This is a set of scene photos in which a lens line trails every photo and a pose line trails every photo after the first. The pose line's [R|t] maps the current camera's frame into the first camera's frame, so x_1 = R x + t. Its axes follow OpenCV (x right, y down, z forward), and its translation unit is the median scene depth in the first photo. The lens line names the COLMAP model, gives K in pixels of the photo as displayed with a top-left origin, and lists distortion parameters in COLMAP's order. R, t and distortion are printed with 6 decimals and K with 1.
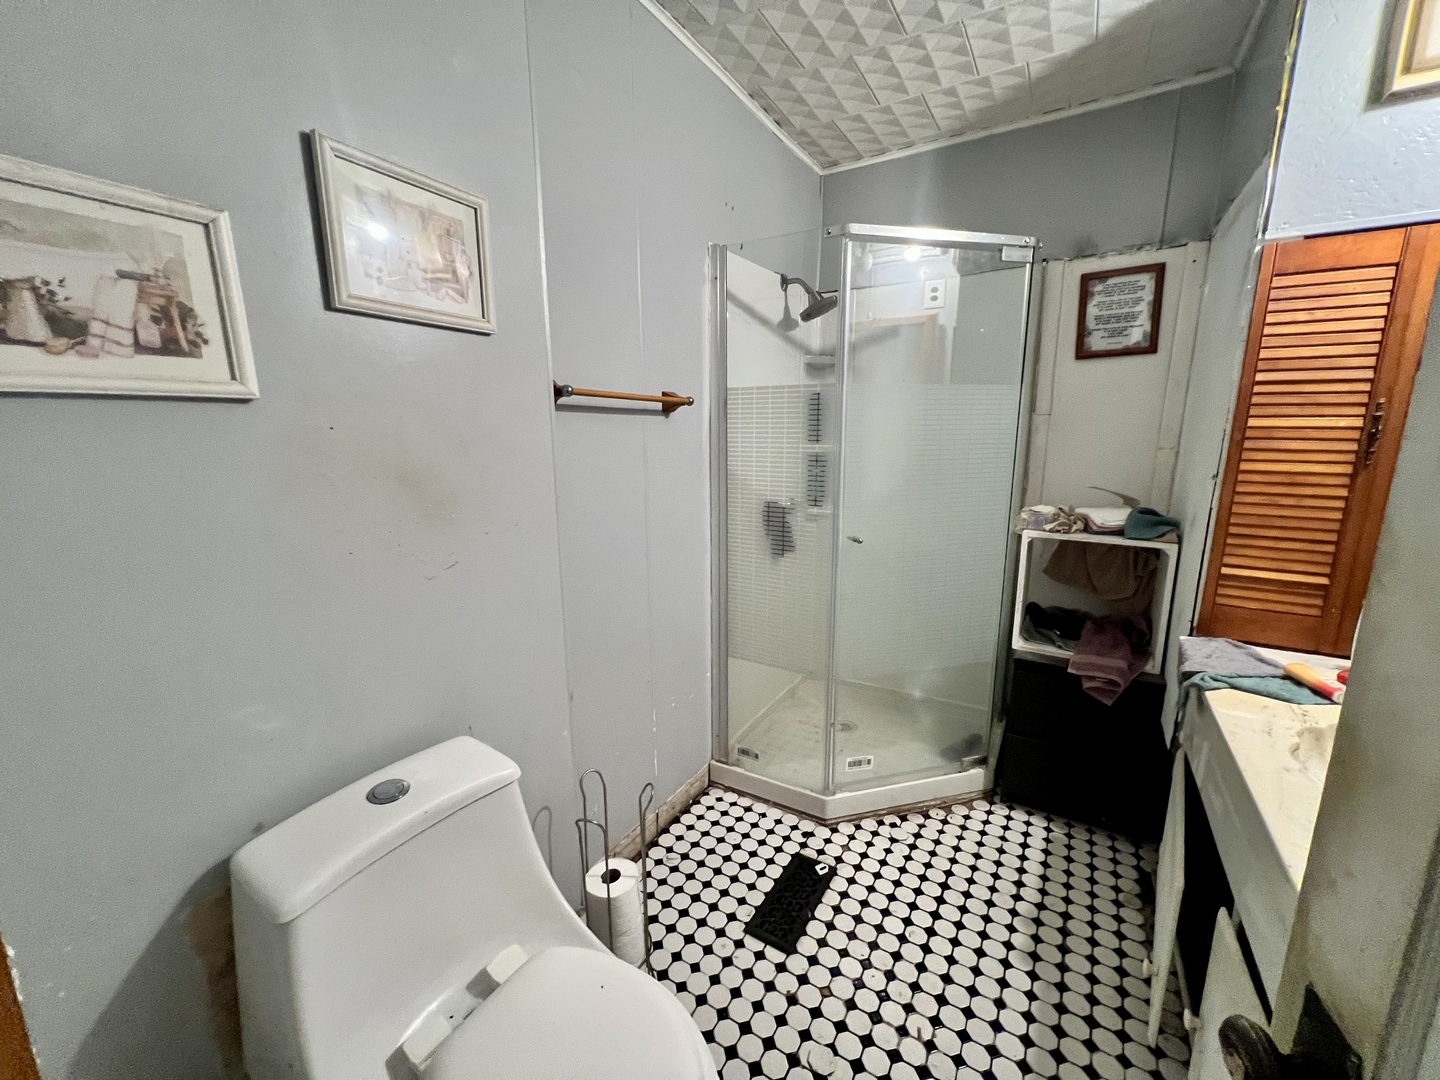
lens RADIAL K [[570.9, 0, 720.0], [0, 570.9, 540.0], [0, 0, 1]] dist [0.003619, 0.000389]
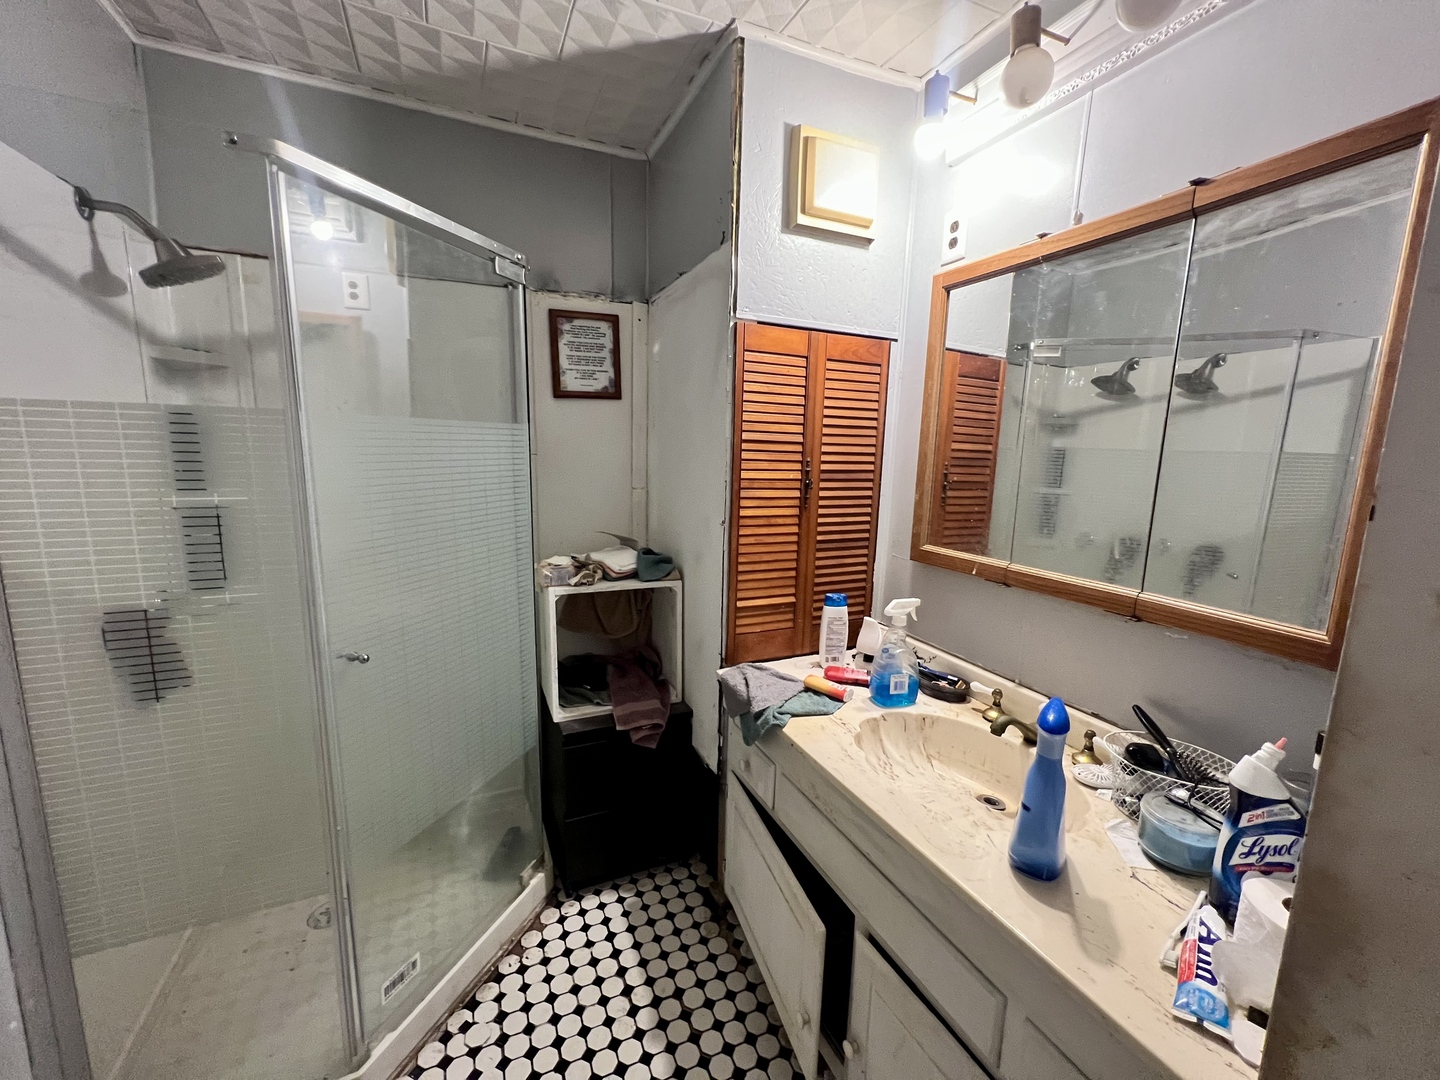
lens RADIAL K [[579.0, 0, 720.0], [0, 579.0, 540.0], [0, 0, 1]] dist [-0.001170, 0.000456]
pose [[0.557135, -0.115912, 0.822292, -0.044965], [0.140688, 0.989071, 0.044100, -0.094188], [-0.818417, 0.091117, 0.567354, 0.276785]]
